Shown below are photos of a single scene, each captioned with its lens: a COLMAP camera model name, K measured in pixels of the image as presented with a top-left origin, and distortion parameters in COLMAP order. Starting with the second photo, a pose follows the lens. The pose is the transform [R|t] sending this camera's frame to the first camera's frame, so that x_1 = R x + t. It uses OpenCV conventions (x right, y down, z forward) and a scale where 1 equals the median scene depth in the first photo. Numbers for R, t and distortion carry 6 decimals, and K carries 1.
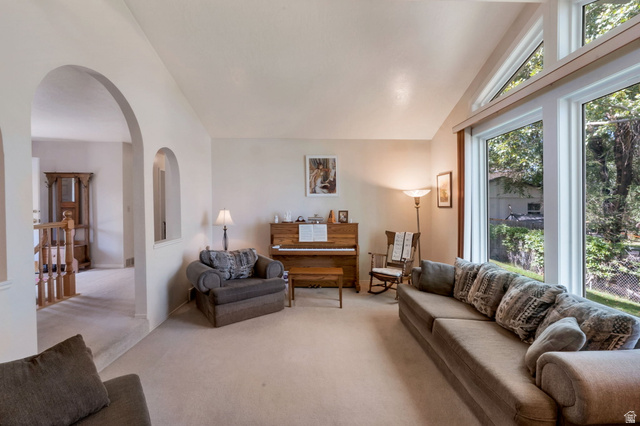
lens RADIAL K [[278.2, 0, 319.3], [0, 278.2, 209.3], [0, 0, 1]] dist [-0.000132, -0.000784]
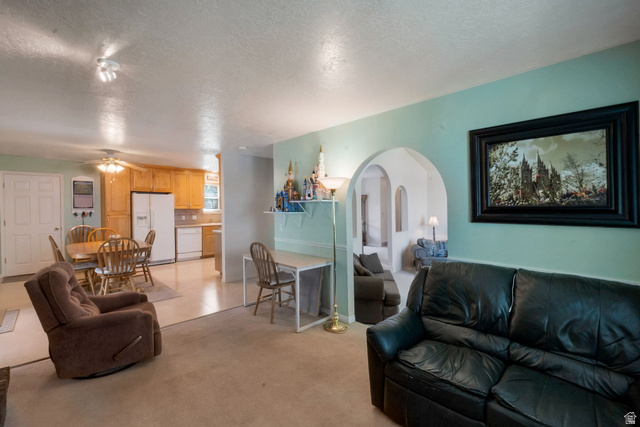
lens RADIAL K [[278.2, 0, 319.8], [0, 278.2, 208.0], [0, 0, 1]] dist [-0.000132, -0.000784]
pose [[0.688843, -0.001246, -0.724909, 0.405641], [-0.000608, 0.999997, -0.002297, -0.045442], [0.724910, 0.002023, 0.688840, -0.656854]]
